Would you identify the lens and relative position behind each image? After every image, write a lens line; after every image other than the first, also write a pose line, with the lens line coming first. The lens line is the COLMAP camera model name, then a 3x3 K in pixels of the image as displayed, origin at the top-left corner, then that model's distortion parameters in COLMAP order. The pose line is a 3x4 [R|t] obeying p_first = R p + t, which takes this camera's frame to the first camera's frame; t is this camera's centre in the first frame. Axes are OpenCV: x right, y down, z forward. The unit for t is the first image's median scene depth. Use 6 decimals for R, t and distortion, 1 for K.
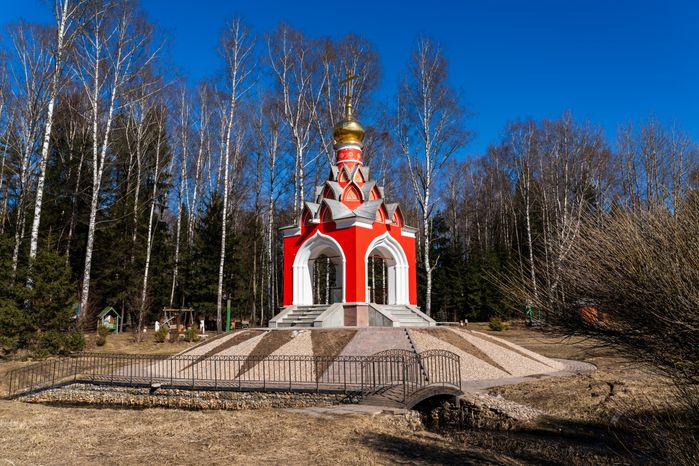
lens RADIAL K [[540.0, 0, 349.5], [0, 540.0, 233.0], [0, 0, 1]] dist [0.000539, -0.000192]
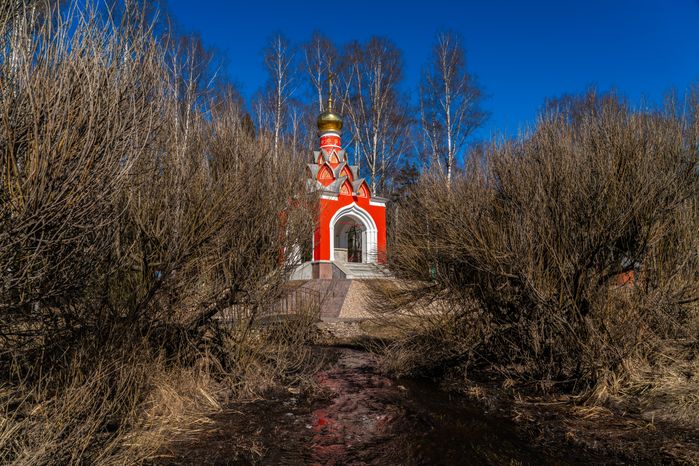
lens RADIAL K [[482.4, 0, 349.5], [0, 482.4, 233.0], [0, 0, 1]] dist [-0.049904, 0.000068]
pose [[0.978476, -0.043322, -0.201761, 0.259608], [0.050200, 0.998315, 0.029093, 0.032088], [0.200161, -0.038595, 0.979003, -0.054643]]
